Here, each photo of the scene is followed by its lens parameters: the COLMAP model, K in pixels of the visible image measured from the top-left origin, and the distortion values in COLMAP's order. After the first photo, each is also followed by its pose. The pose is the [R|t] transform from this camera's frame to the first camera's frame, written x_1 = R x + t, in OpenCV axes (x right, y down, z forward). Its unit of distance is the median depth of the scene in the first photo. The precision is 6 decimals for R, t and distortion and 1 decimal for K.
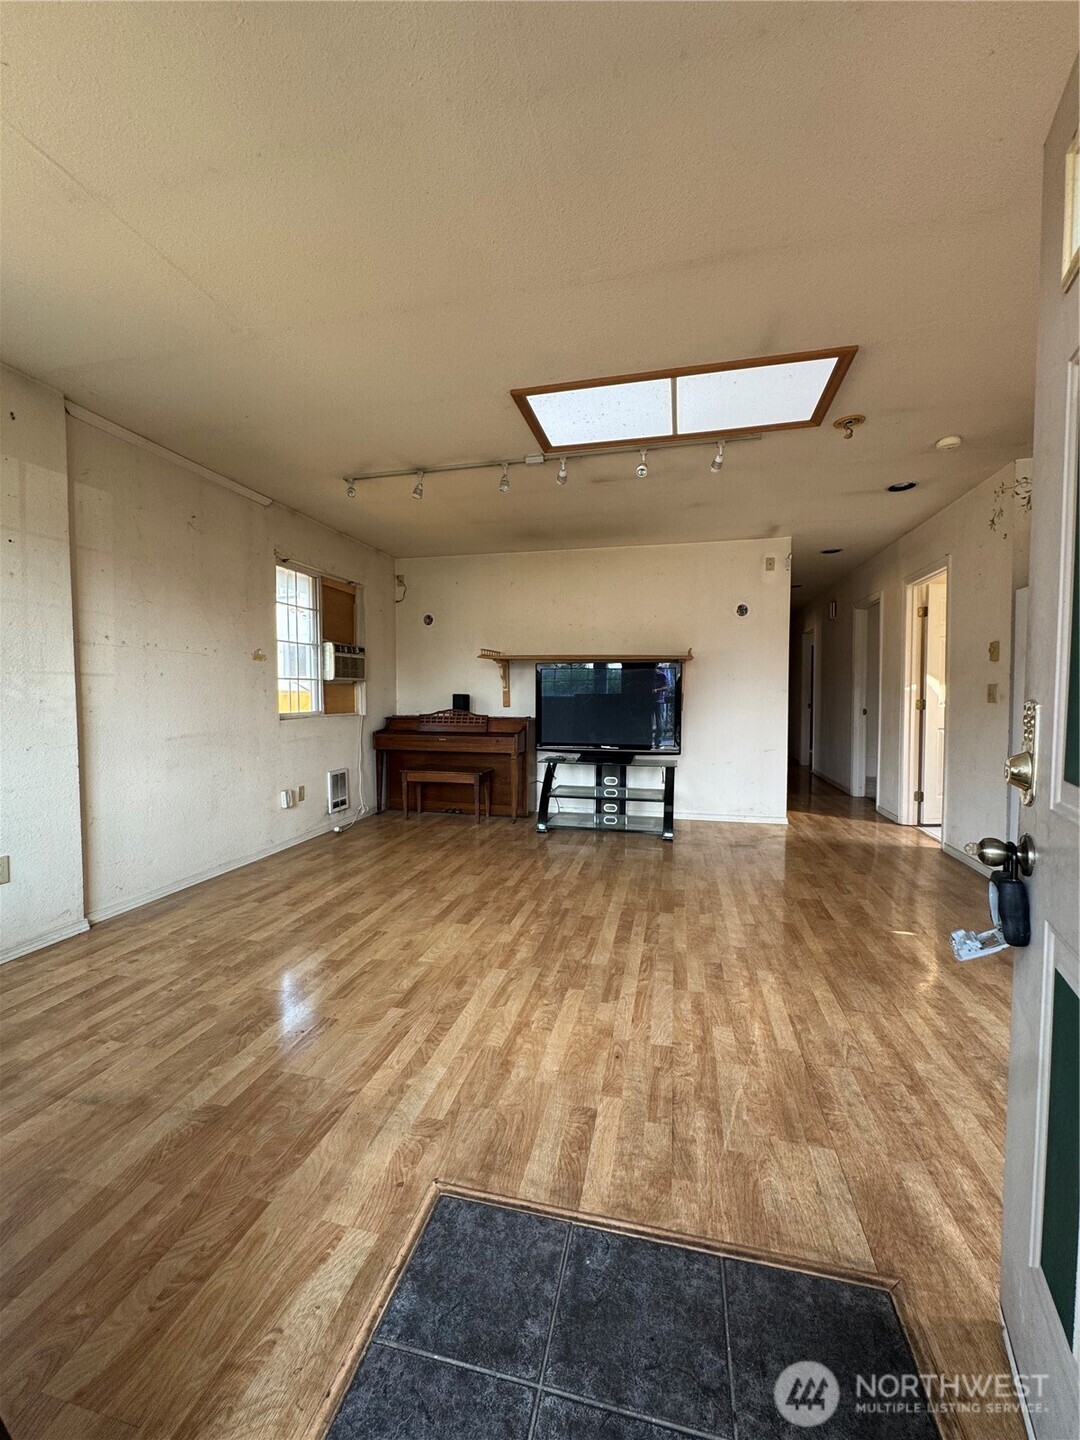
lens RADIAL K [[575.7, 0, 542.9], [0, 575.7, 714.5], [0, 0, 1]] dist [-0.003357, 0.000737]
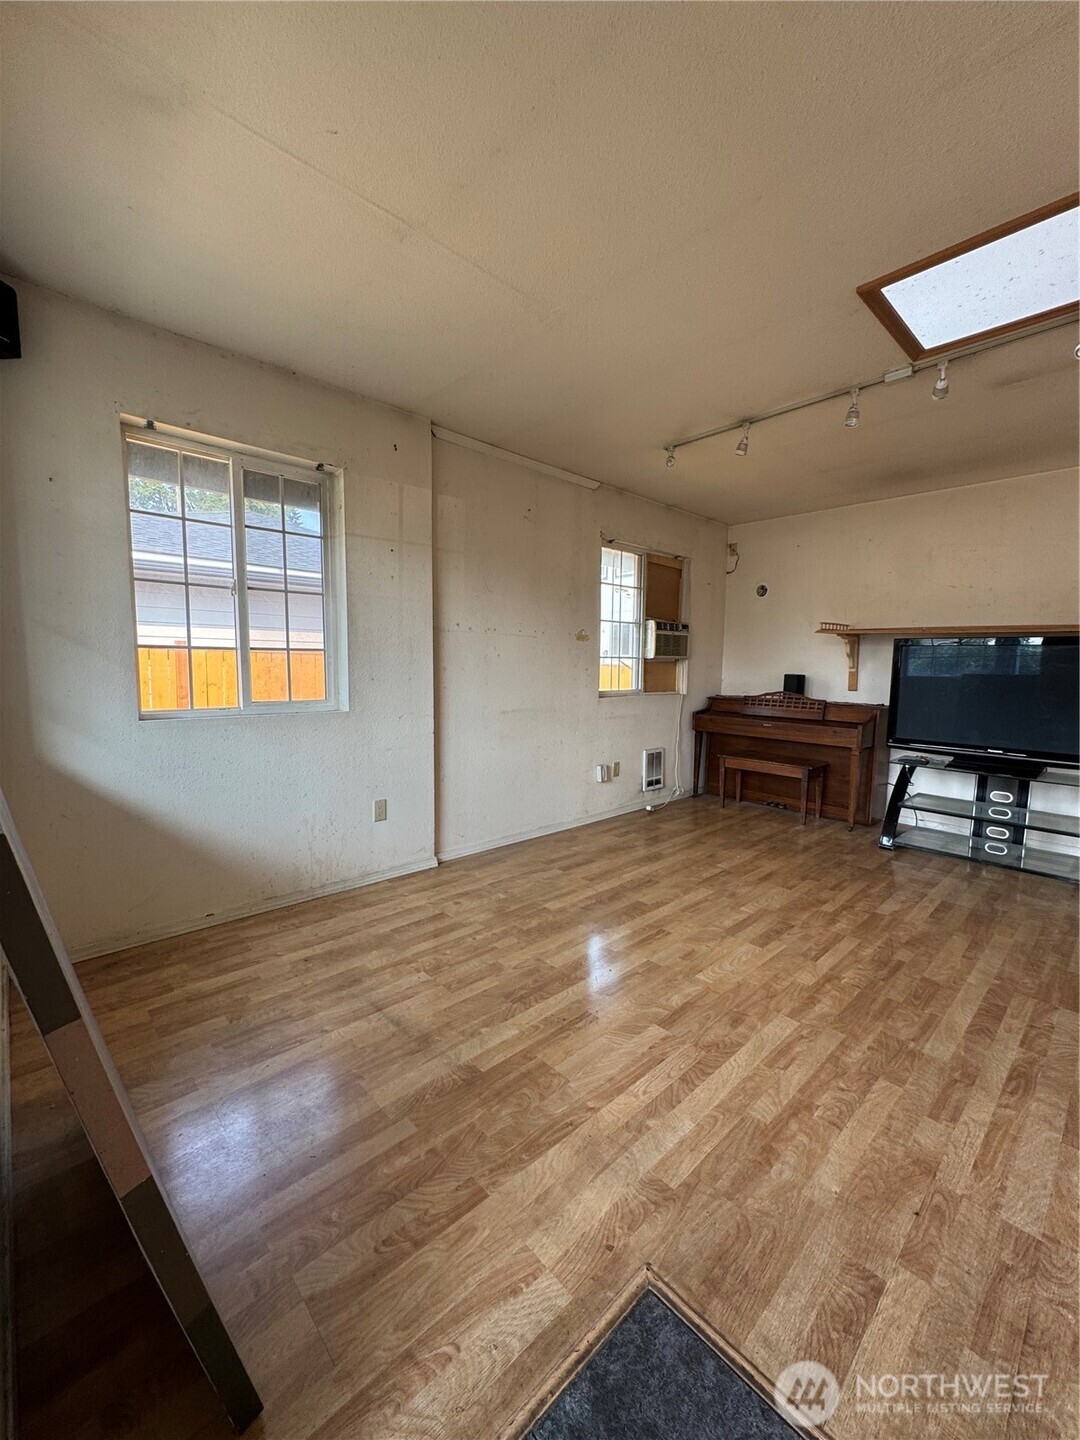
lens RADIAL K [[575.7, 0, 545.4], [0, 575.7, 715.1], [0, 0, 1]] dist [-0.003357, 0.000737]
pose [[0.833274, 0.062000, -0.549373, 0.059241], [-0.033868, 0.997550, 0.061209, -0.031926], [0.551822, -0.032398, 0.833332, 0.126826]]
